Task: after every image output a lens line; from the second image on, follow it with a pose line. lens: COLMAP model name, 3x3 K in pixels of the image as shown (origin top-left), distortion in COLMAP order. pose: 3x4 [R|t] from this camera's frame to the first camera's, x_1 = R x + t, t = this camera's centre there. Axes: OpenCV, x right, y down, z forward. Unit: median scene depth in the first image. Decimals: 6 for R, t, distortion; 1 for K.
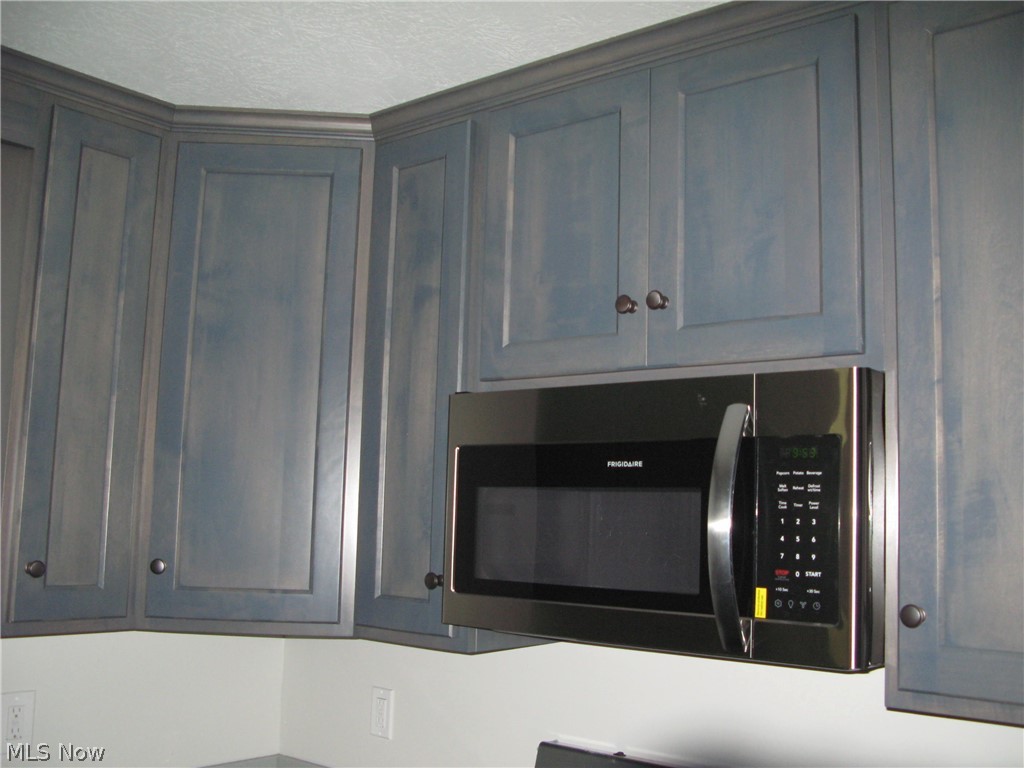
lens RADIAL K [[1064.9, 0, 512.0], [0, 1064.9, 384.0], [0, 0, 1]] dist [-0.207624, 0.266596]
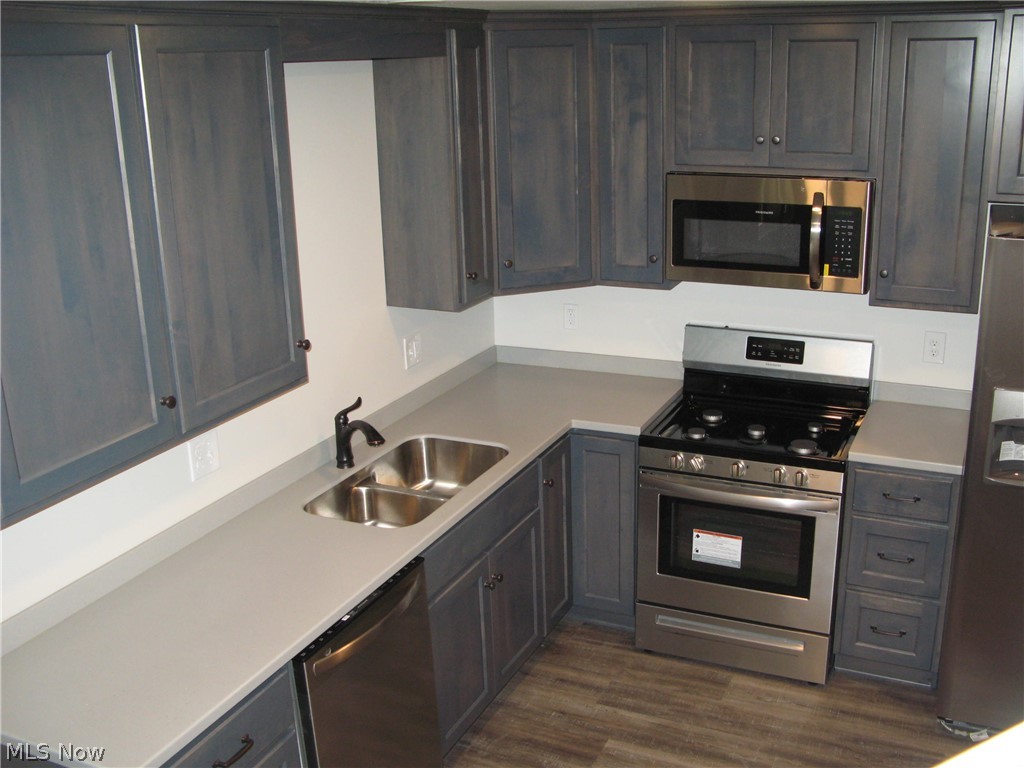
lens RADIAL K [[1064.9, 0, 512.0], [0, 1064.9, 384.0], [0, 0, 1]] dist [-0.207624, 0.266596]
pose [[0.964554, -0.130243, 0.229504, -0.908387], [0.023384, 0.908477, 0.417281, -0.502366], [-0.262847, -0.397123, 0.879321, -0.943889]]
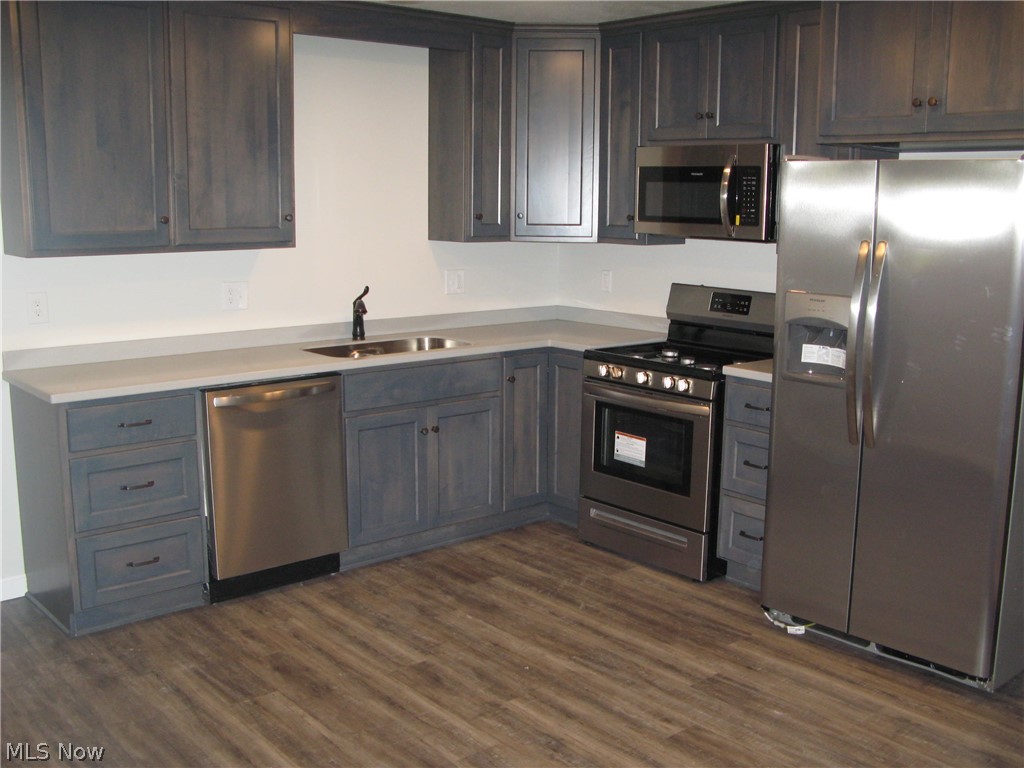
lens RADIAL K [[1064.9, 0, 512.0], [0, 1064.9, 384.0], [0, 0, 1]] dist [-0.207624, 0.266596]
pose [[0.986046, 0.010003, -0.166175, 0.080127], [0.039023, 0.956494, 0.289131, -0.197957], [0.161837, -0.291581, 0.942756, -1.715482]]
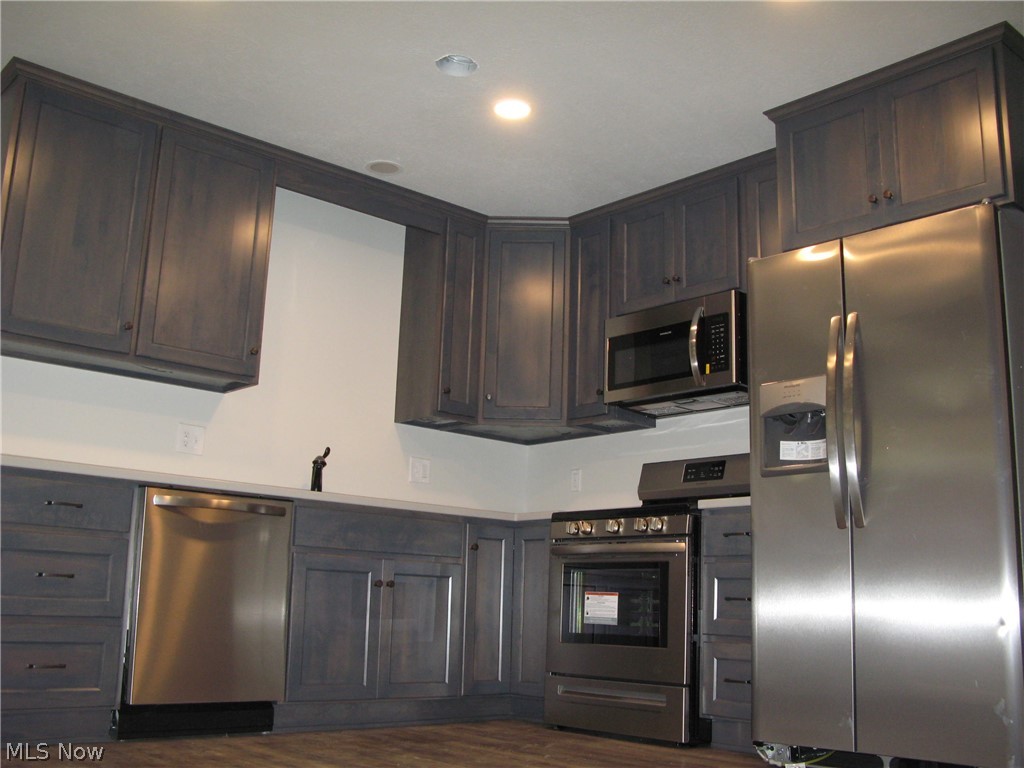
lens RADIAL K [[1064.9, 0, 512.0], [0, 1064.9, 384.0], [0, 0, 1]] dist [-0.207624, 0.266596]
pose [[0.990100, -0.025423, -0.138043, 0.076910], [0.013112, 0.995912, -0.089369, 0.412193], [0.139750, 0.086674, 0.986386, -1.678695]]
